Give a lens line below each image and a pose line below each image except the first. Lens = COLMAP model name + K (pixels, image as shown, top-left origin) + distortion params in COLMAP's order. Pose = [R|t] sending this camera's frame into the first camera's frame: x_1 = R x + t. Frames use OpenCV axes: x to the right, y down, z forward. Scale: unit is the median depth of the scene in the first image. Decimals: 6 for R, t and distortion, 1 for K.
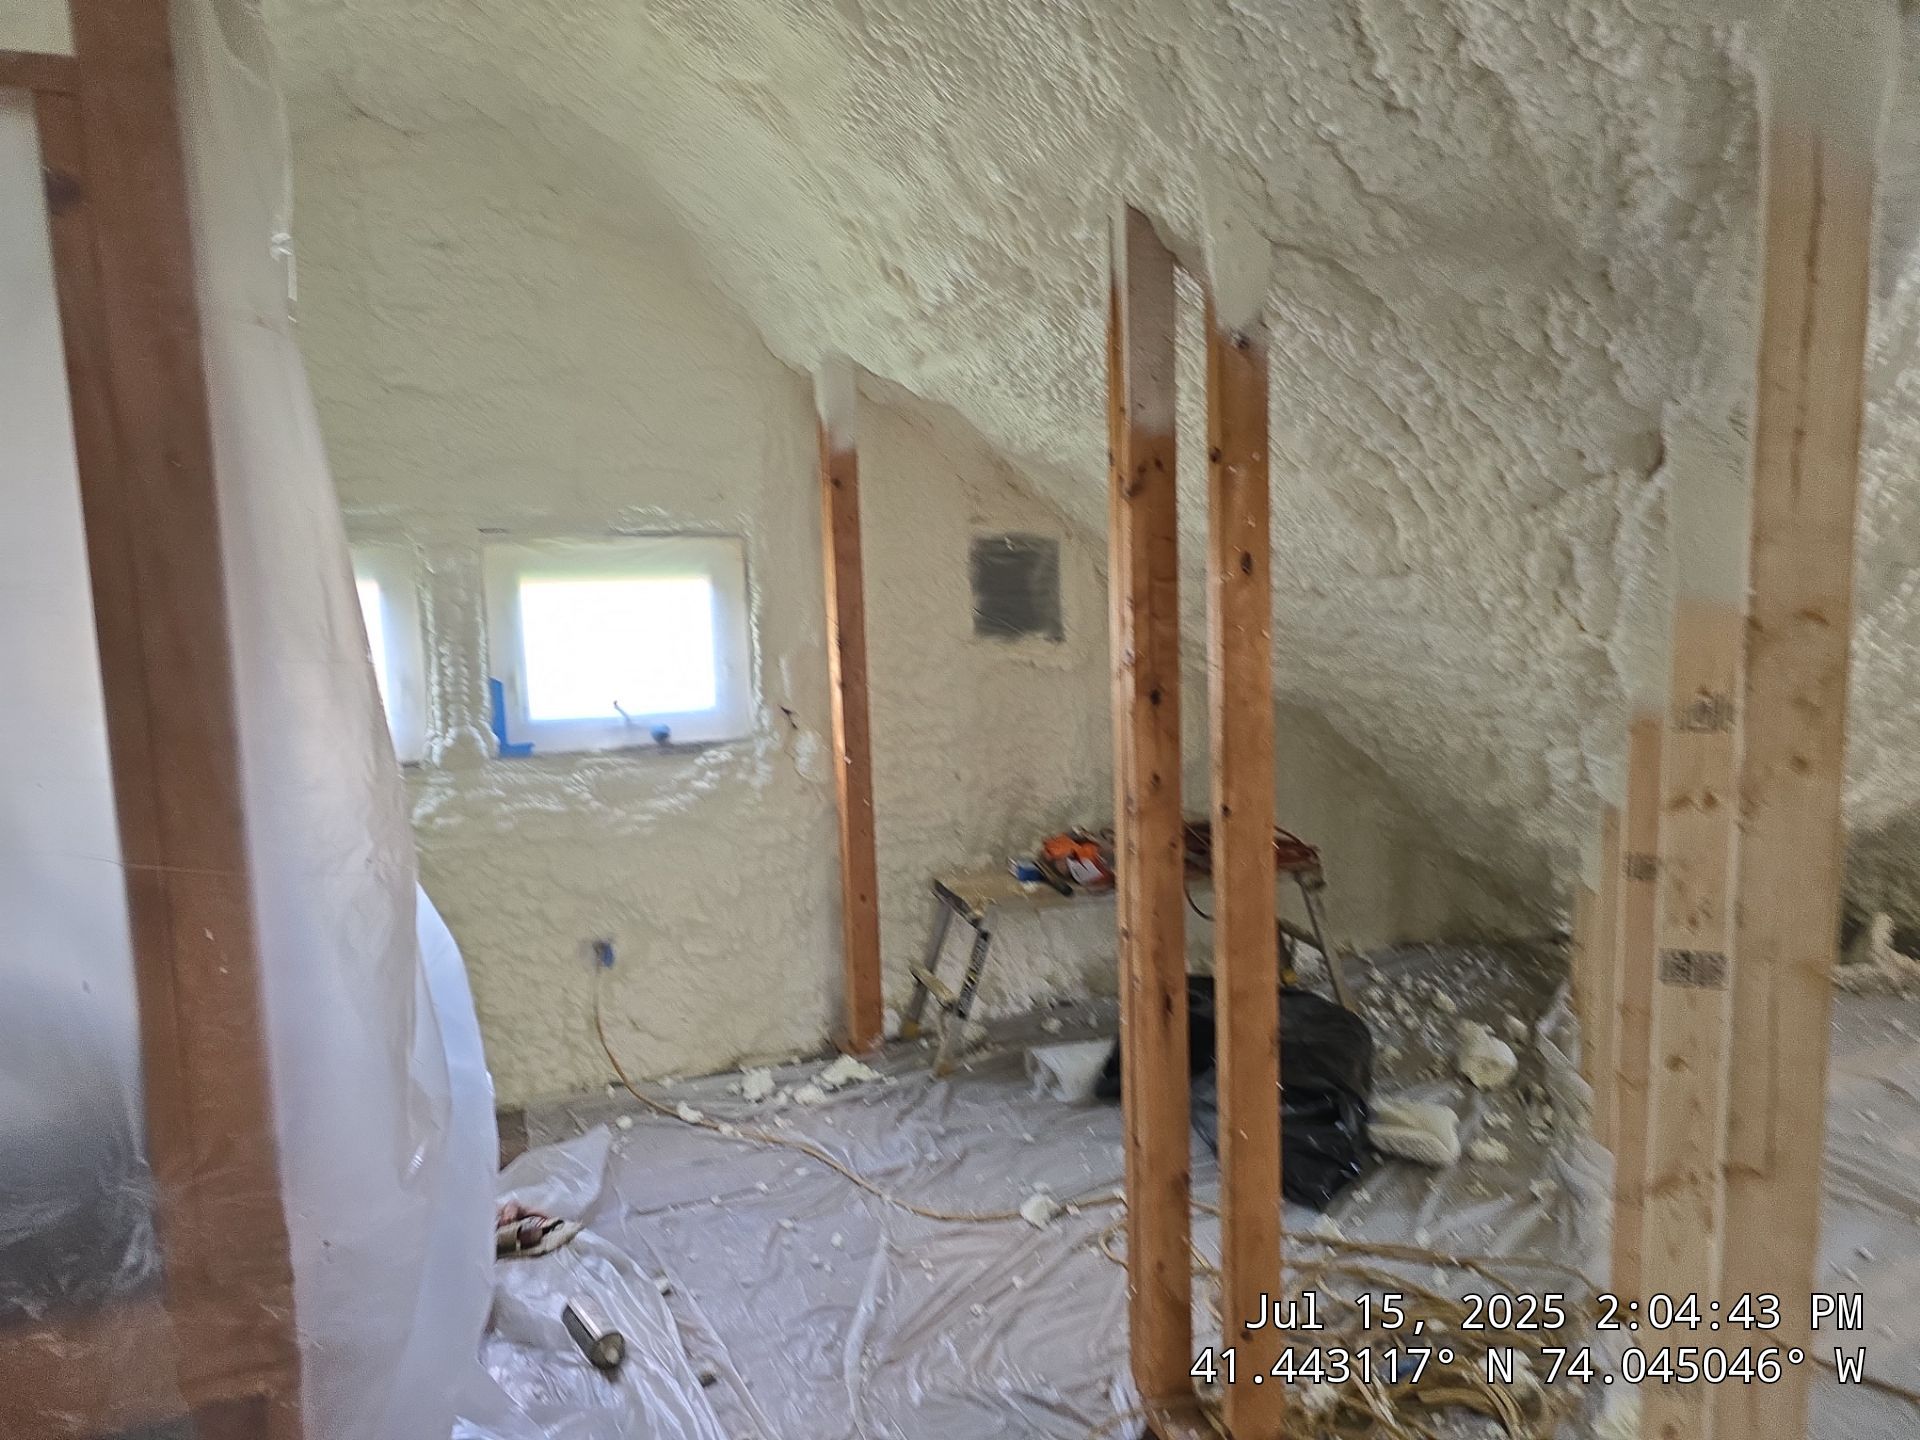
lens RADIAL K [[1297.8, 0, 990.0], [0, 1297.8, 712.9], [0, 0, 1]] dist [0.057723, -0.044658]
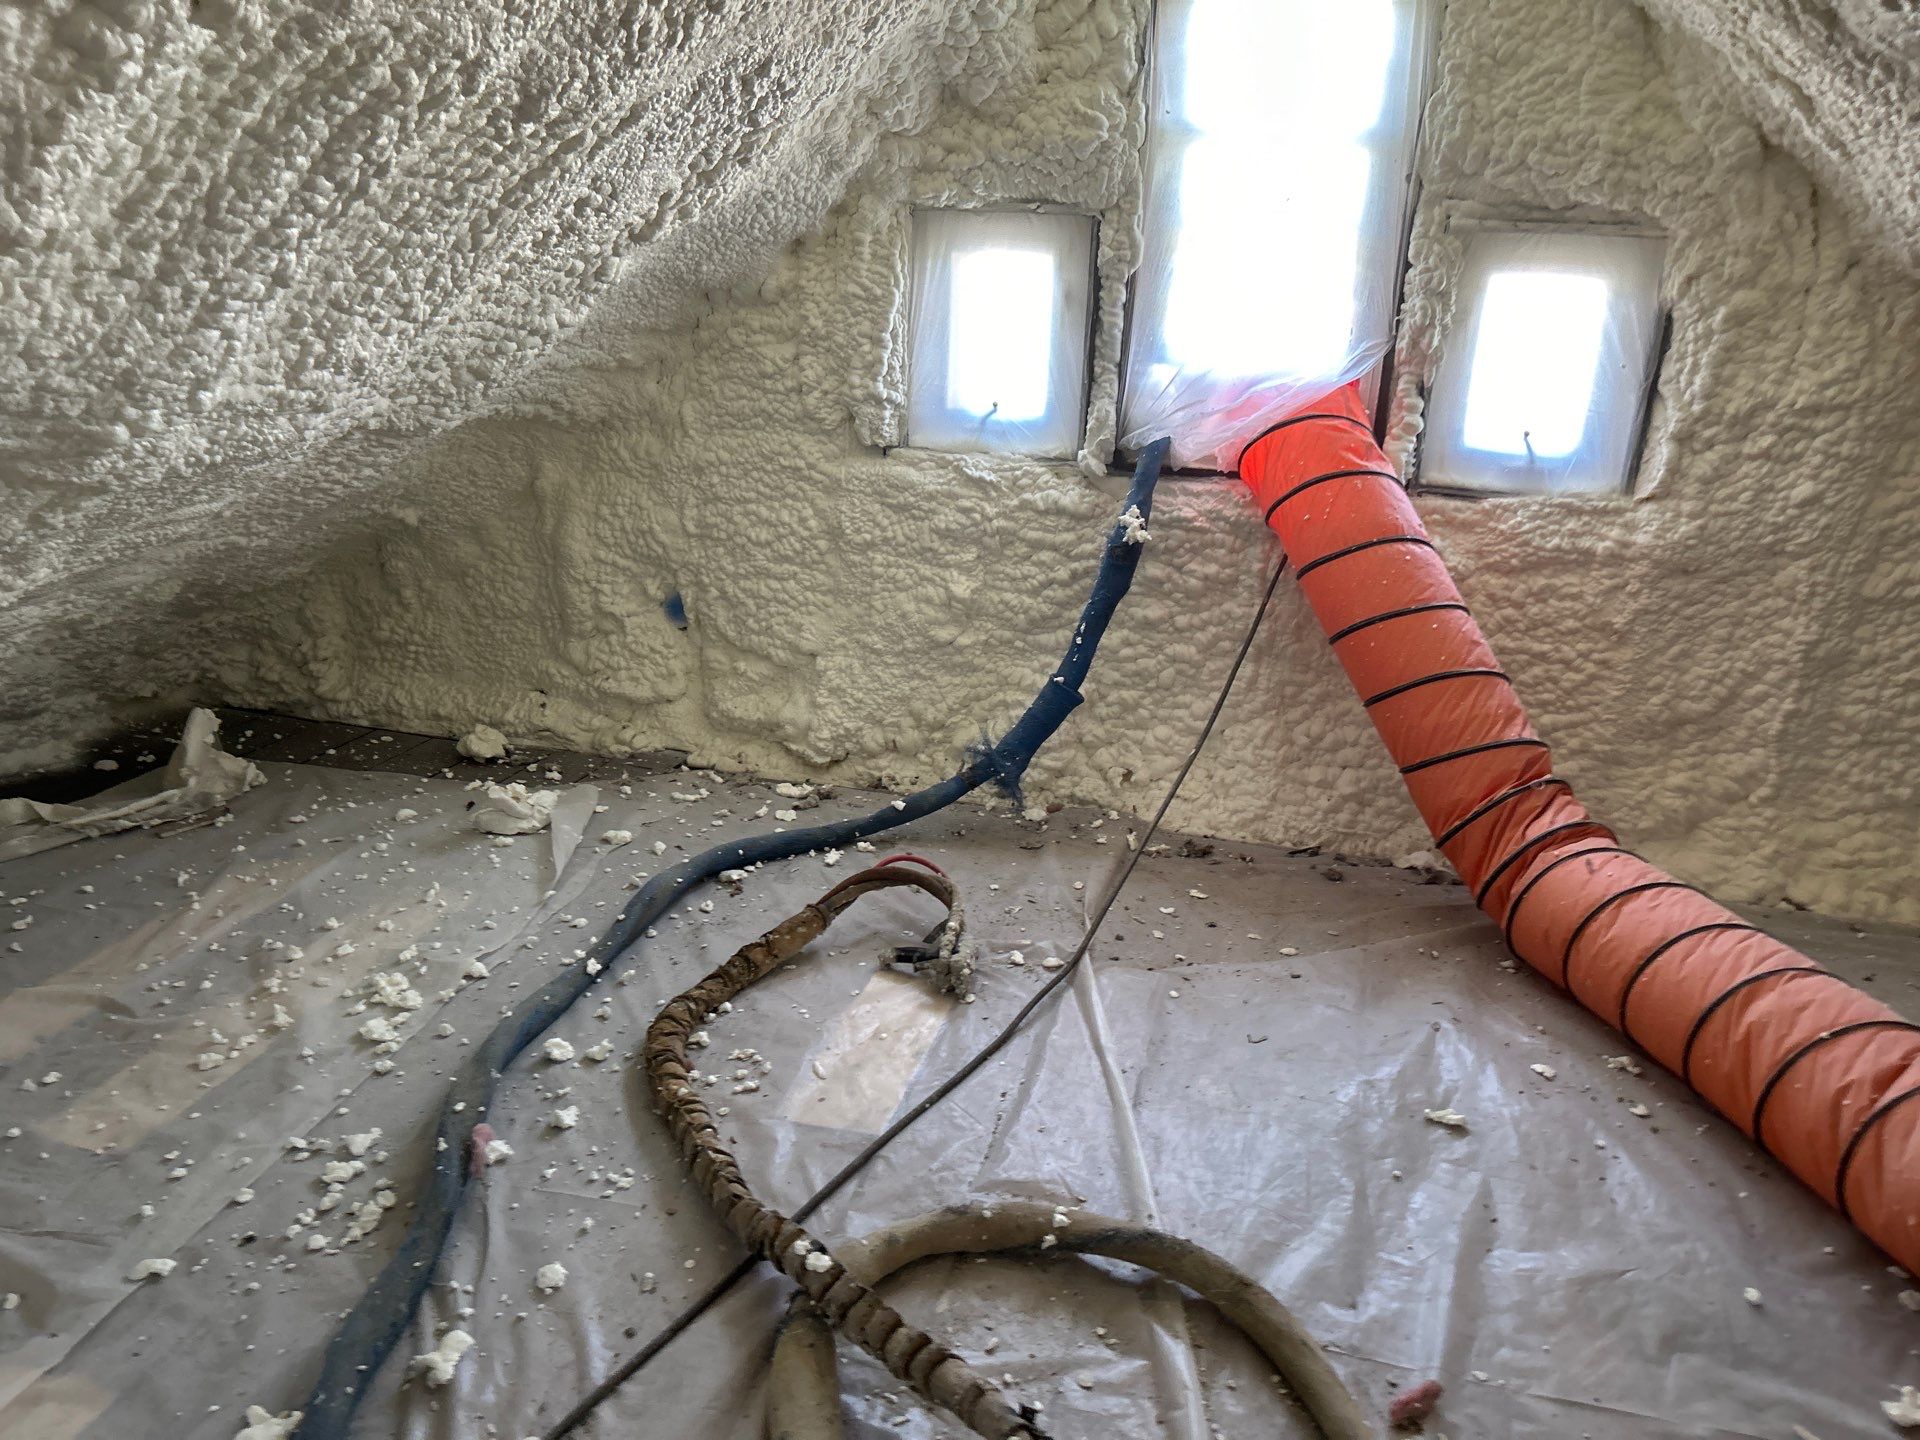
lens RADIAL K [[1449.3, 0, 956.6], [0, 1449.3, 731.7], [0, 0, 1]] dist [0.055915, -0.065059]
pose [[0.635134, -0.219197, 0.740647, 0.742748], [0.051183, 0.968724, 0.242805, -0.029933], [-0.770704, -0.116305, 0.626489, 0.350560]]
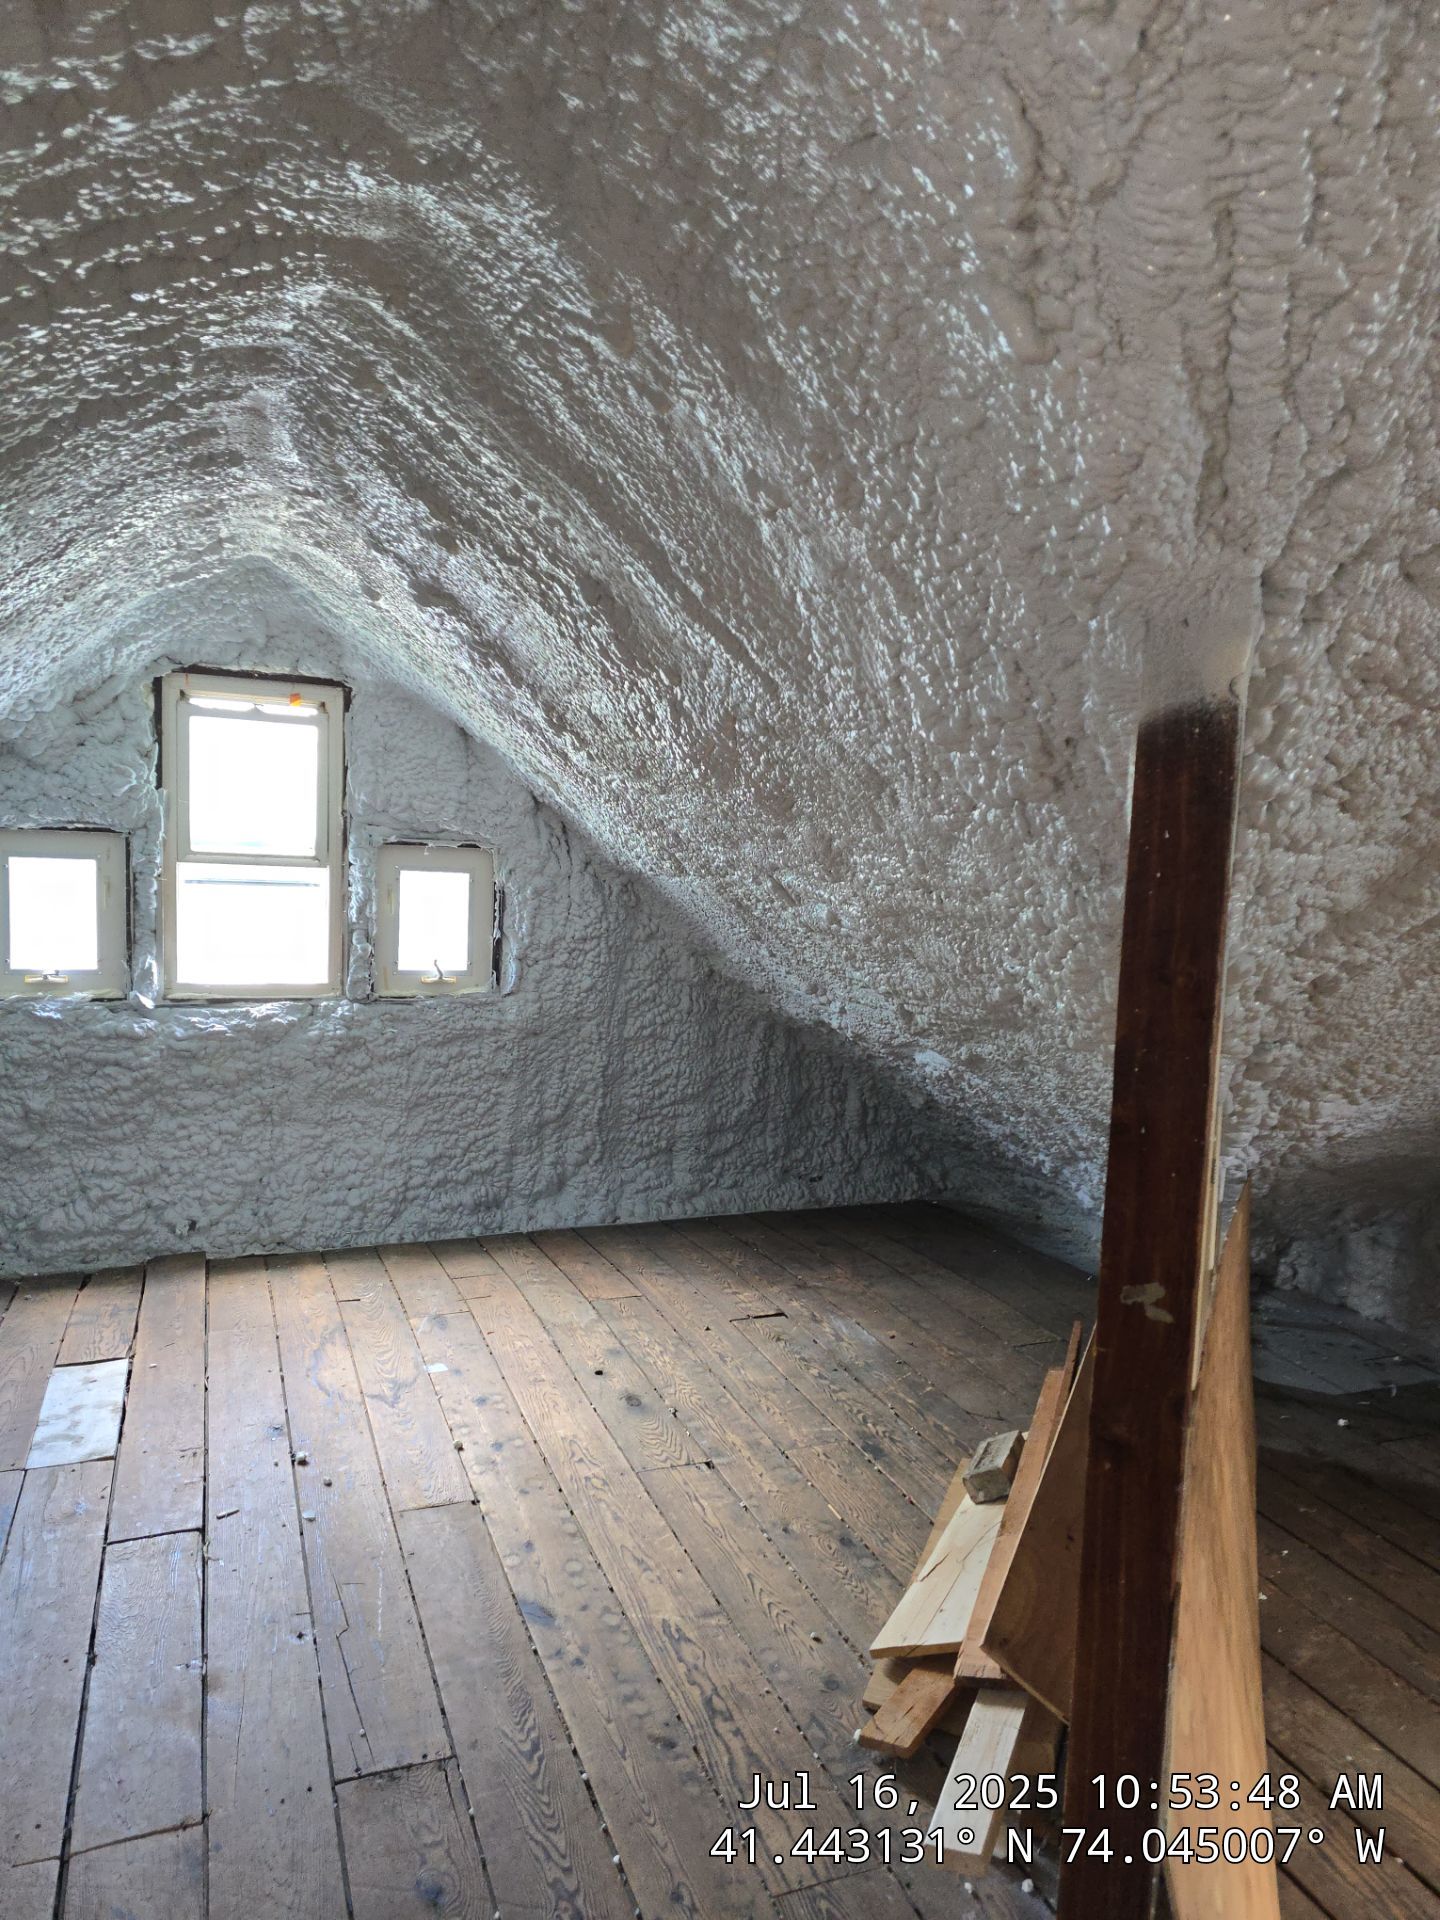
lens RADIAL K [[1280.4, 0, 719.8], [0, 1280.4, 975.6], [0, 0, 1]] dist [0.077043, -0.074607]
pose [[0.047211, -0.081610, 0.995546, 0.092006], [0.087008, 0.993205, 0.077292, -0.034621], [-0.995088, 0.082971, 0.053991, 0.273988]]
